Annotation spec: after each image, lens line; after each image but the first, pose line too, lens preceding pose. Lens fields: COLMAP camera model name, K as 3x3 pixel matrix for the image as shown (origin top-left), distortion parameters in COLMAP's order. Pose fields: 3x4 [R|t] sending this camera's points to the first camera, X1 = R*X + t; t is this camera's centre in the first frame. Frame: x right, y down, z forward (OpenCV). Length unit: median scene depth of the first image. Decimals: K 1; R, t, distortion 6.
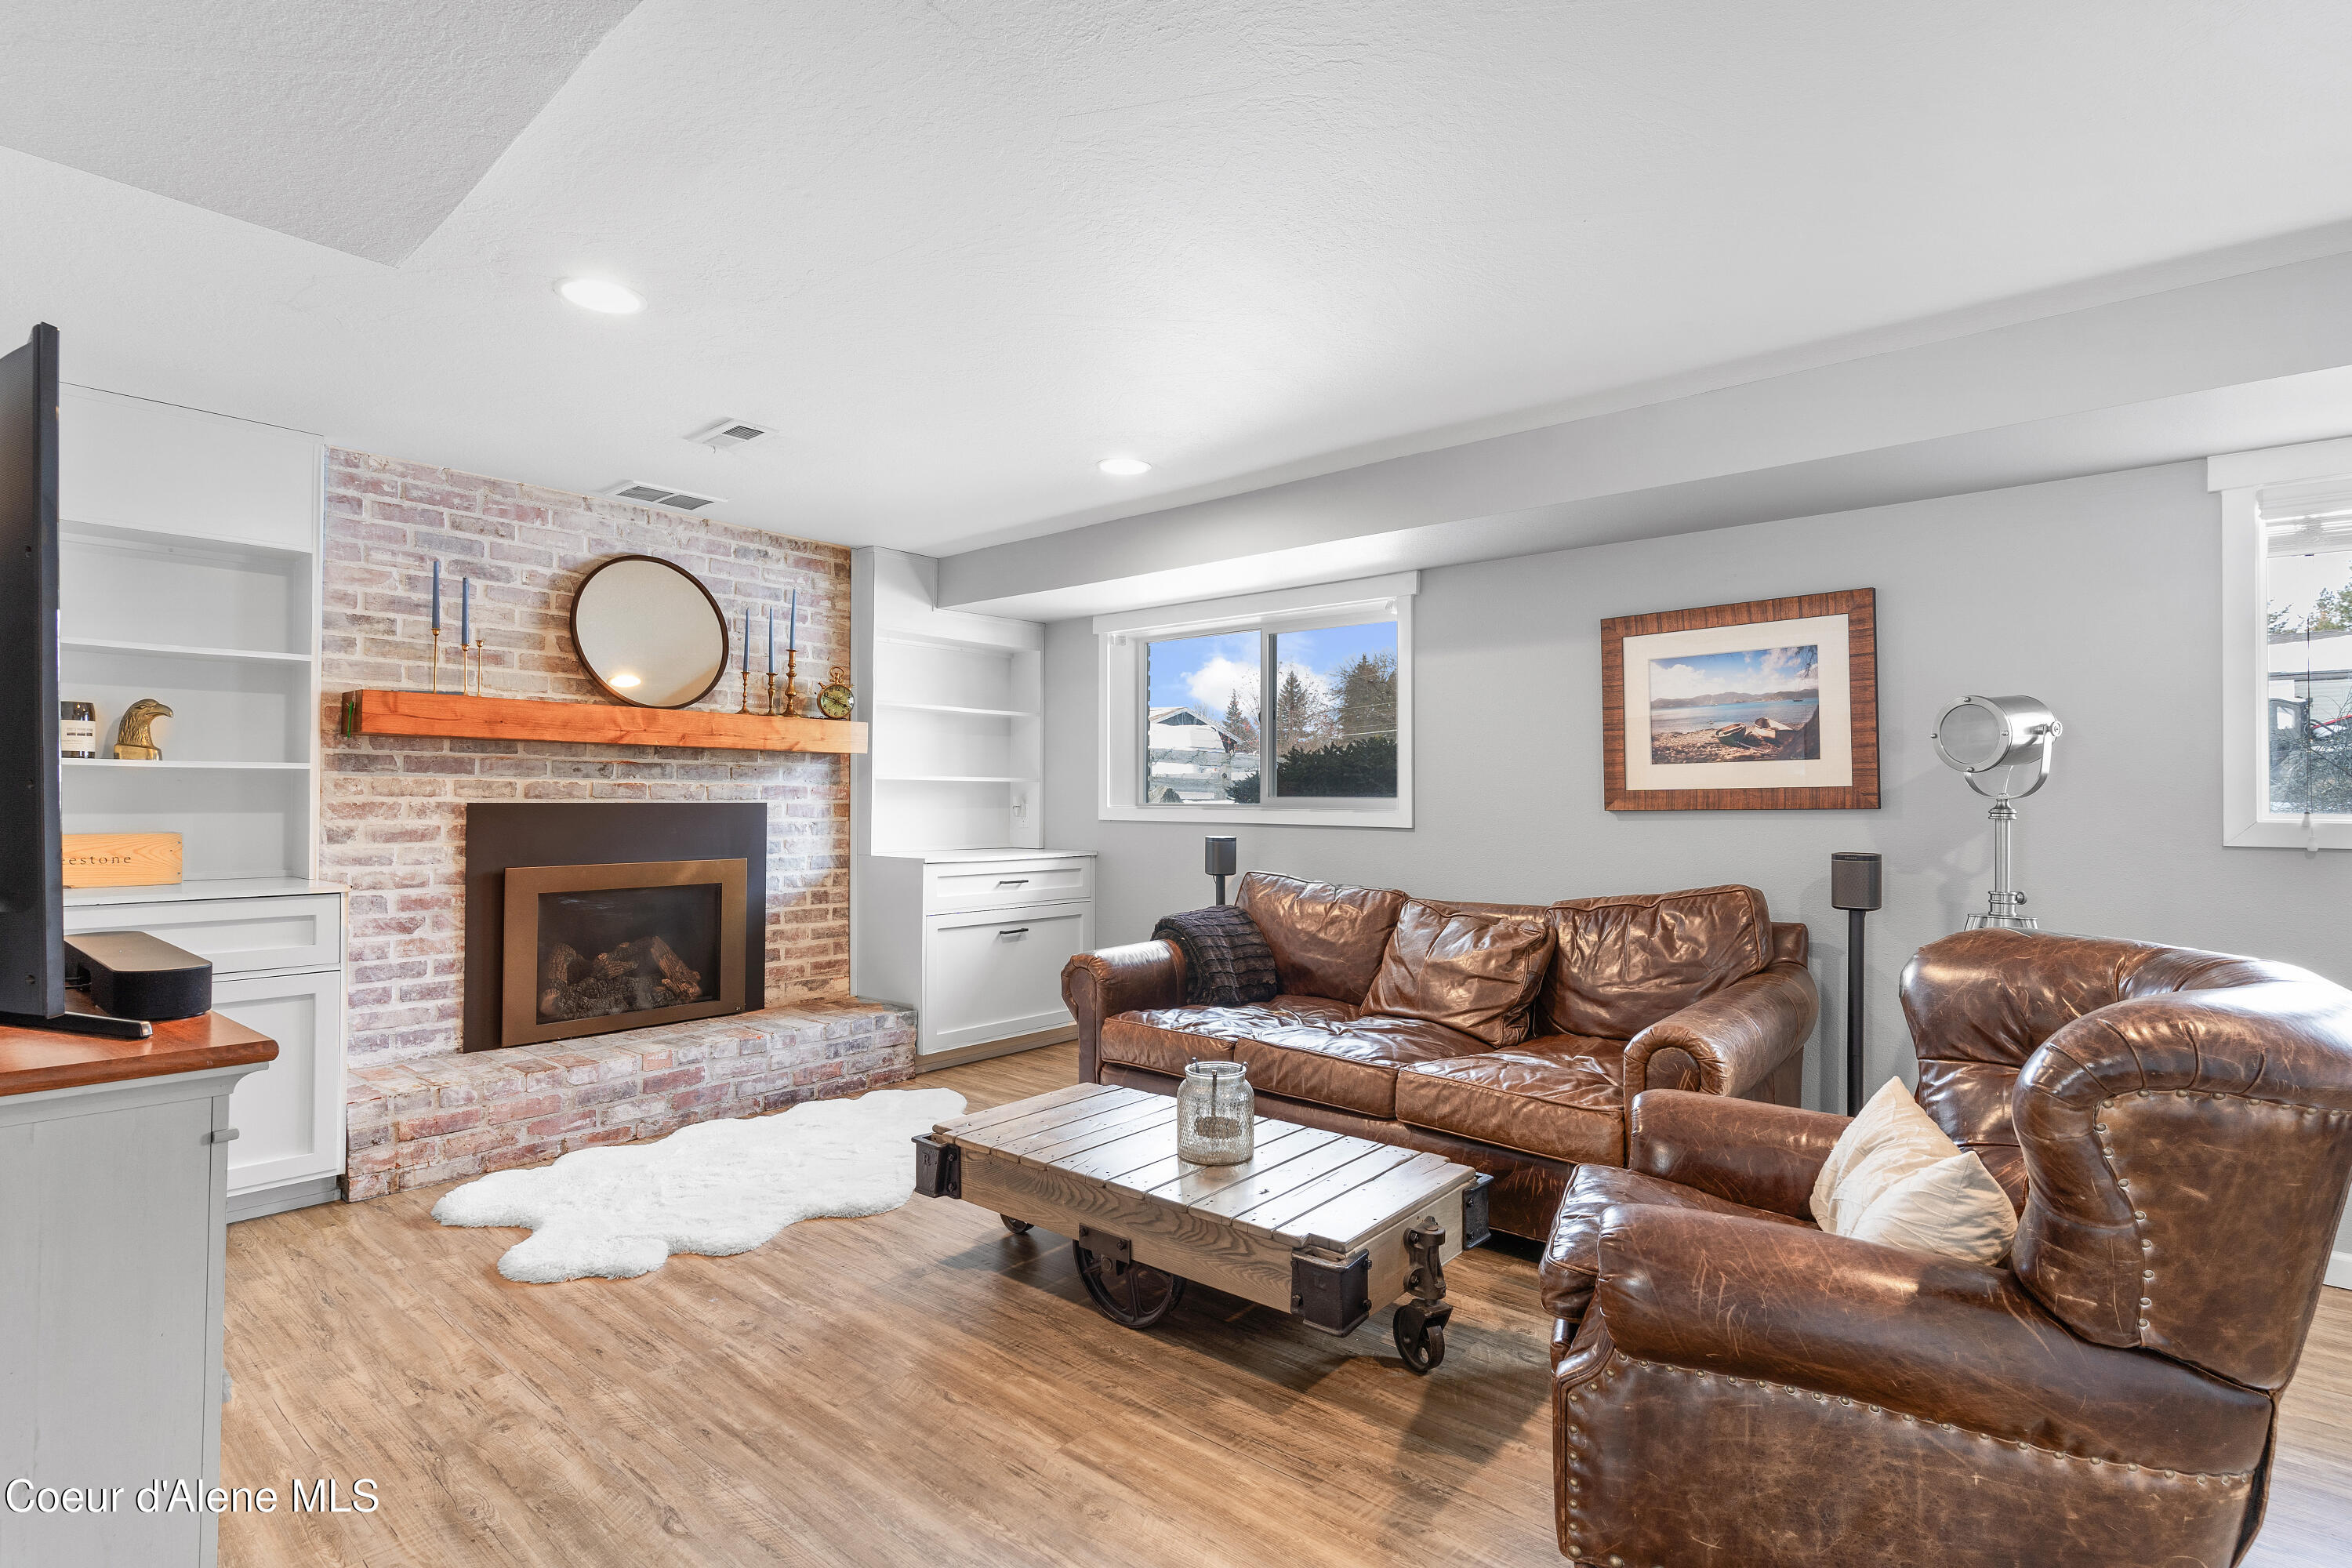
lens RADIAL K [[1136.0, 0, 1176.0], [0, 1136.0, 784.0], [0, 0, 1]] dist [0.000362, 0.000153]
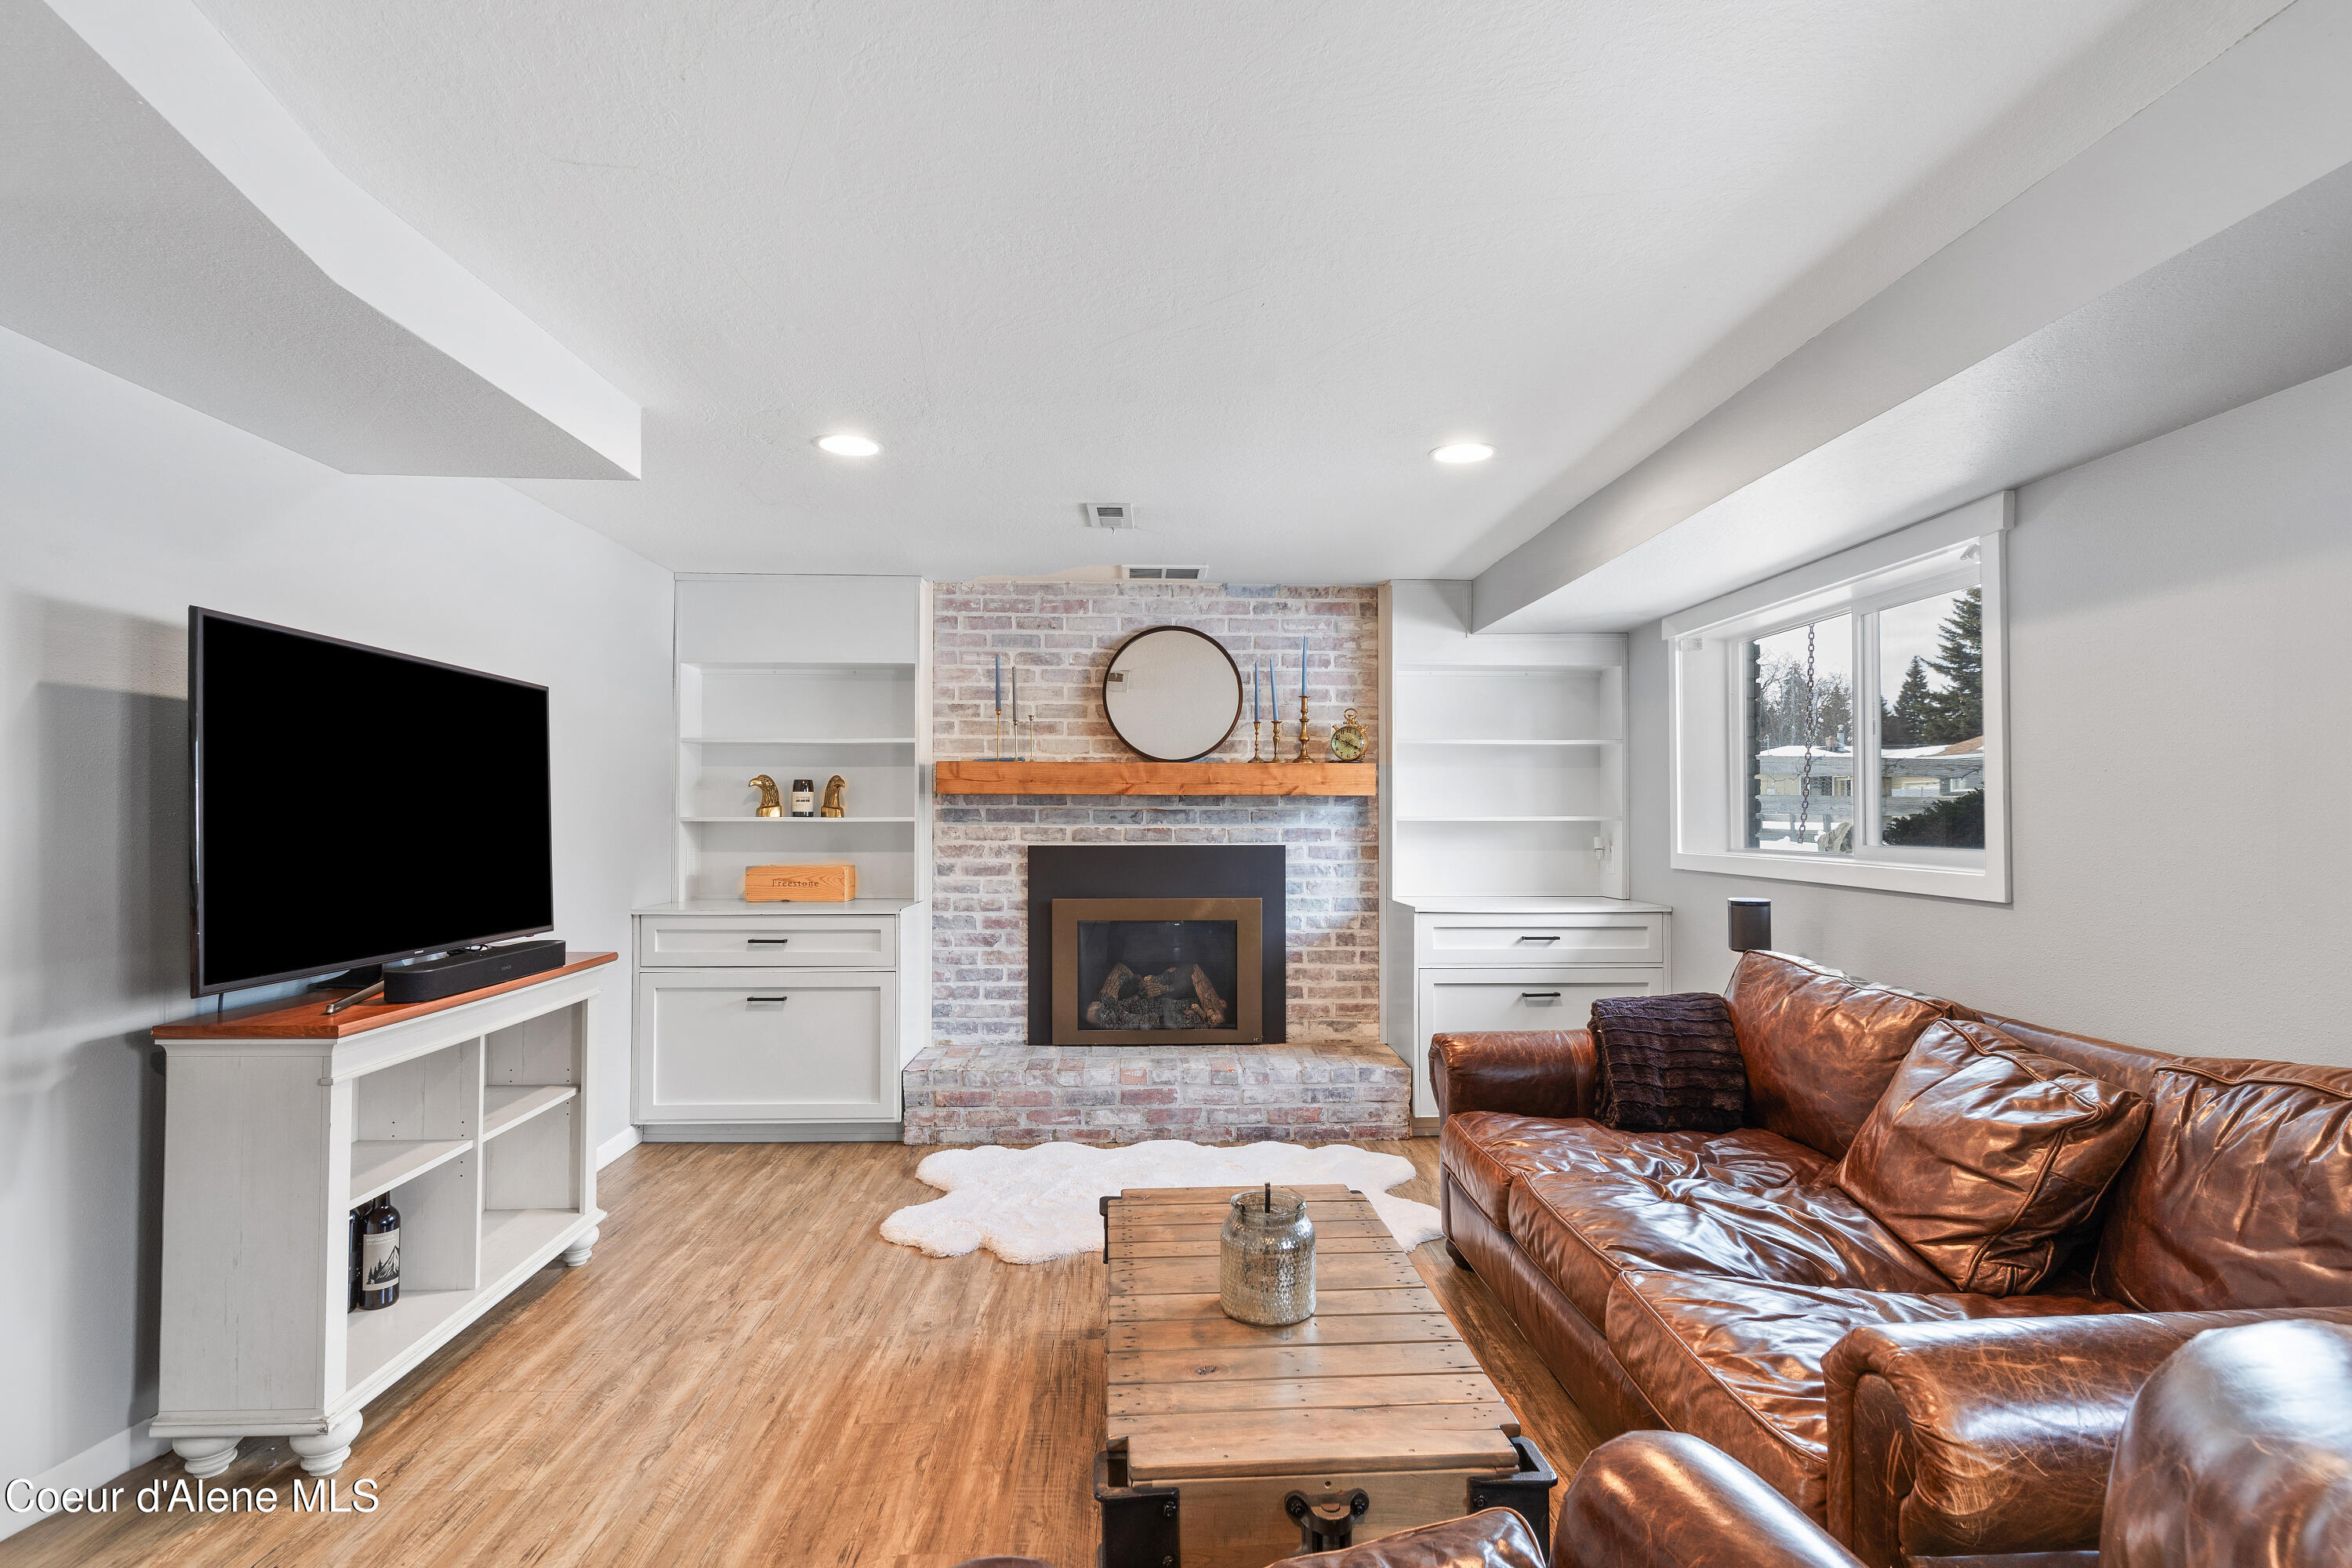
lens RADIAL K [[1123.5, 0, 1177.7], [0, 1123.5, 803.2], [0, 0, 1]] dist [0.000896, -0.000028]
pose [[0.681630, -0.013035, -0.731581, 0.375234], [0.012187, 0.999905, -0.006461, -0.018915], [0.731595, -0.004512, 0.681724, 0.262393]]
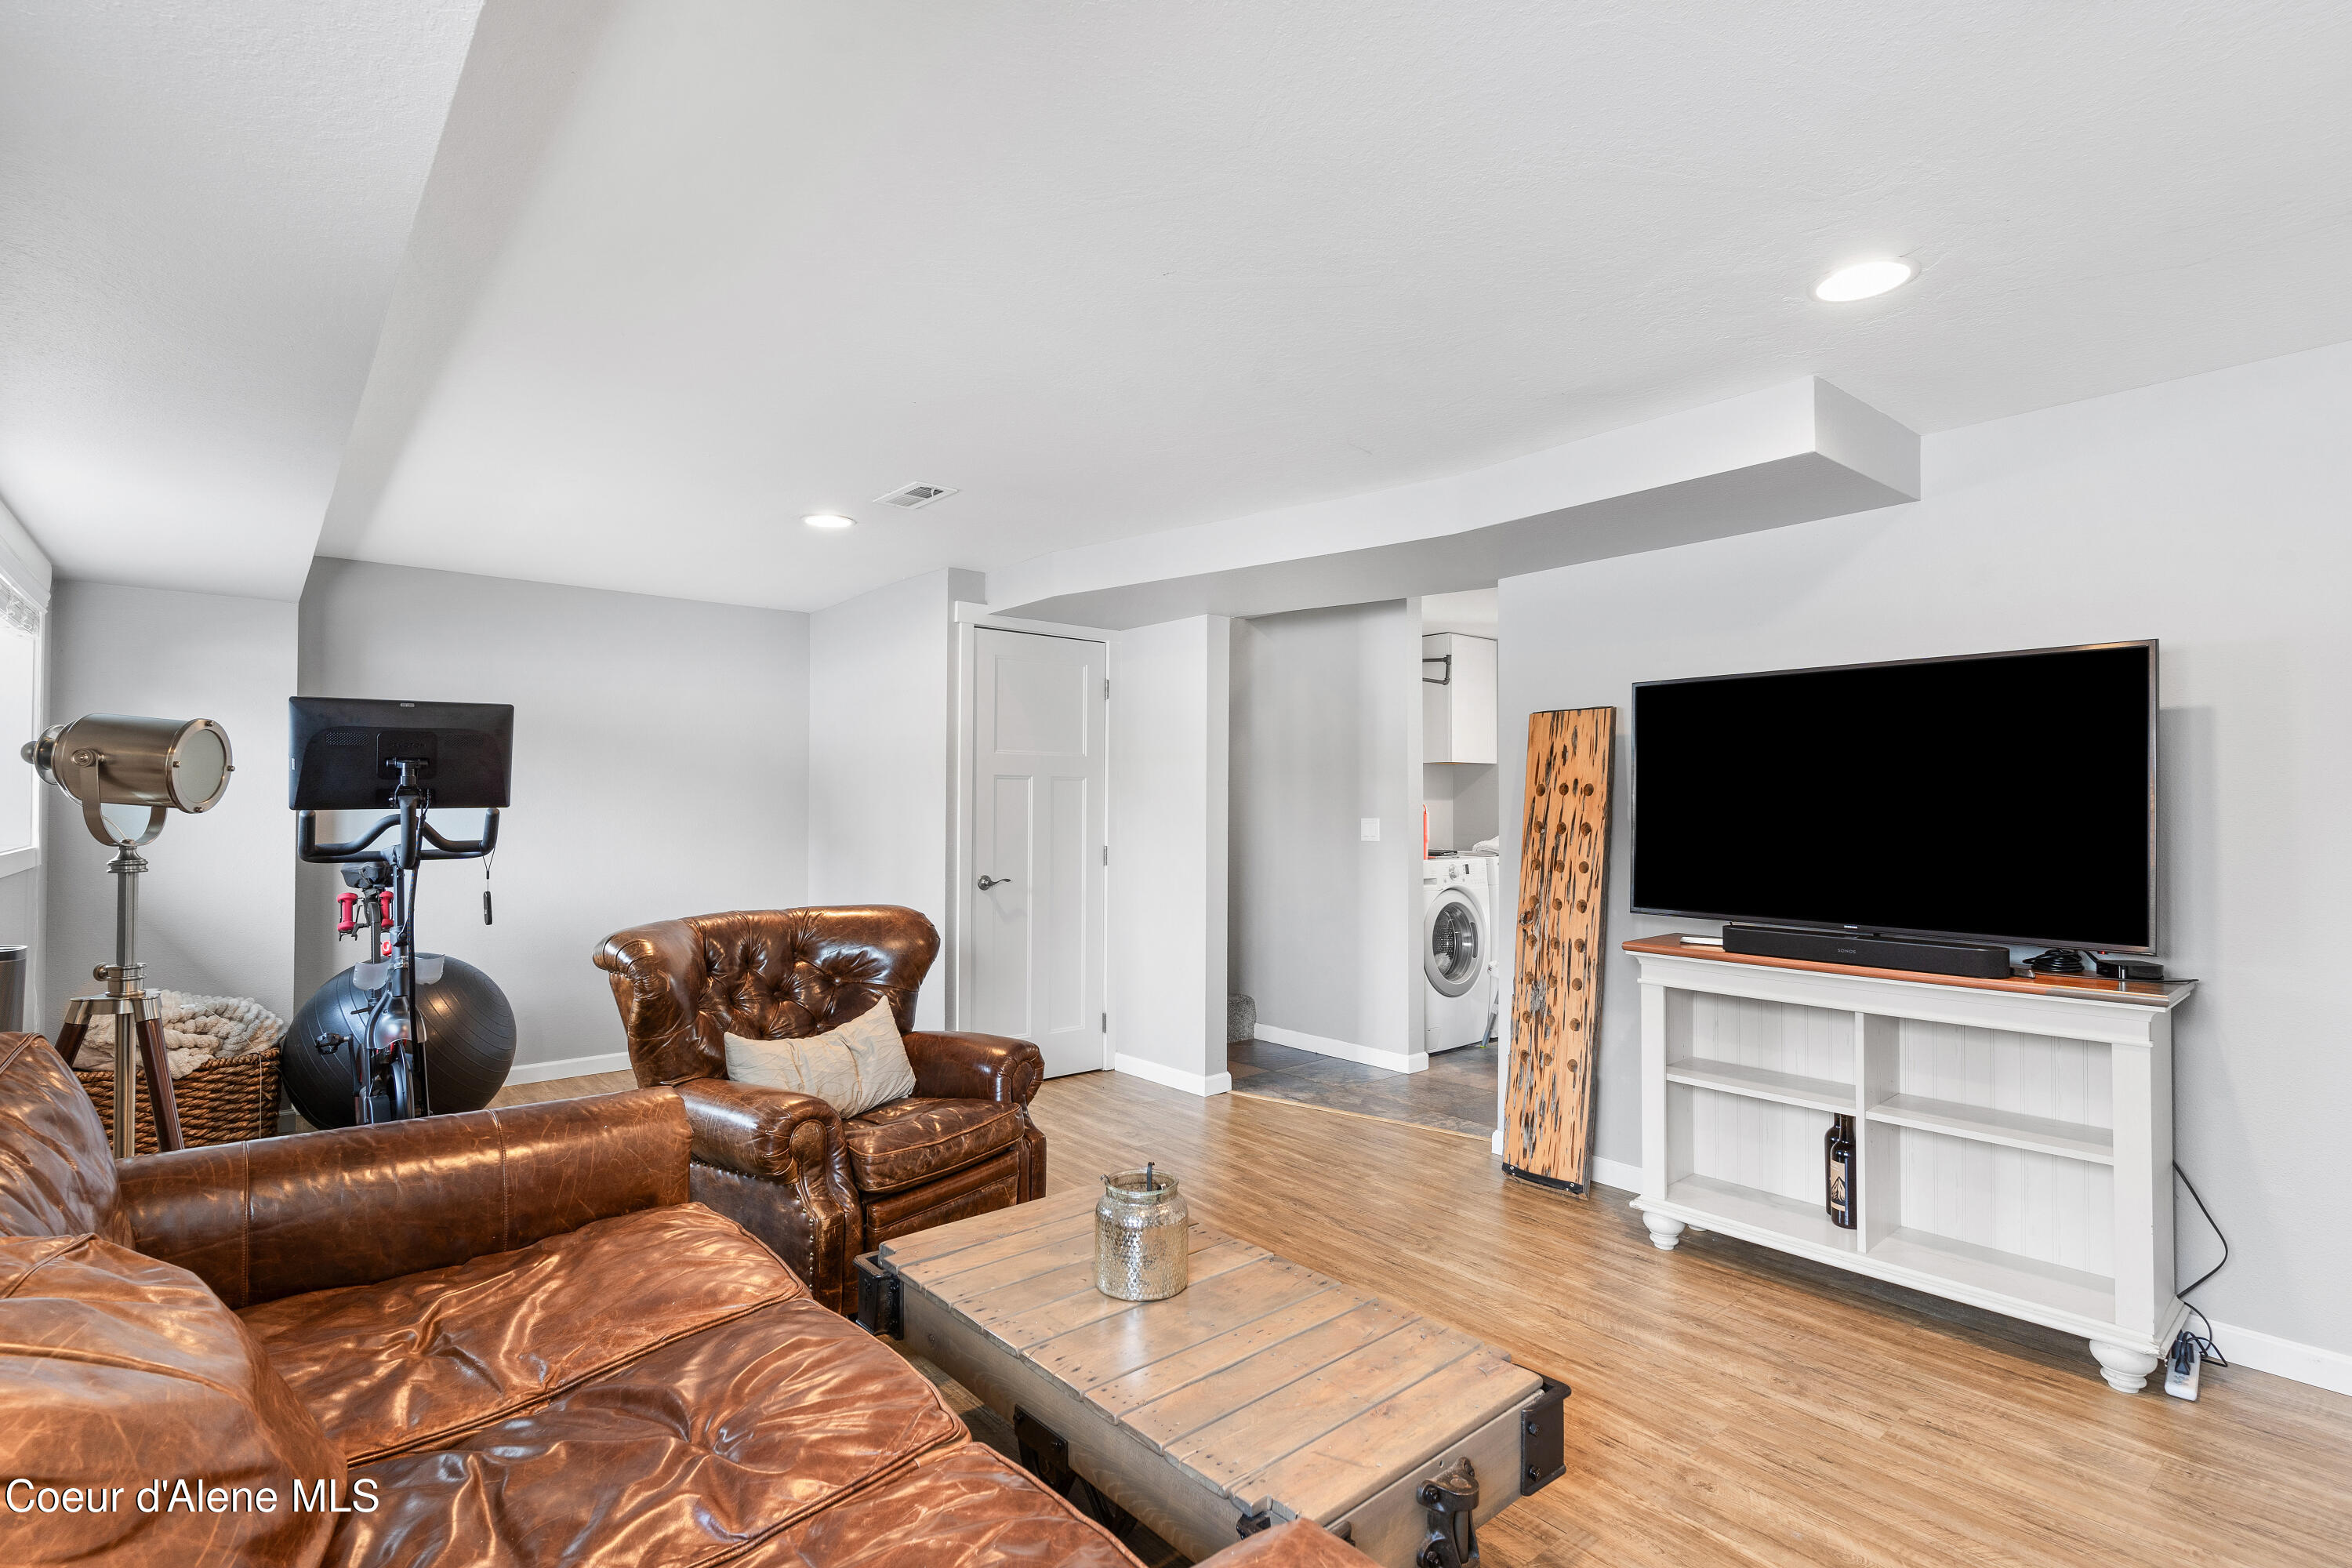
lens RADIAL K [[1105.6, 0, 1176.0], [0, 1105.6, 784.0], [0, 0, 1]] dist [0.000248, 0.000019]
pose [[-0.986928, -0.001163, 0.161159, -0.077385], [-0.006878, 0.999367, -0.034909, -0.008296], [-0.161016, -0.035561, -0.986311, 1.163462]]
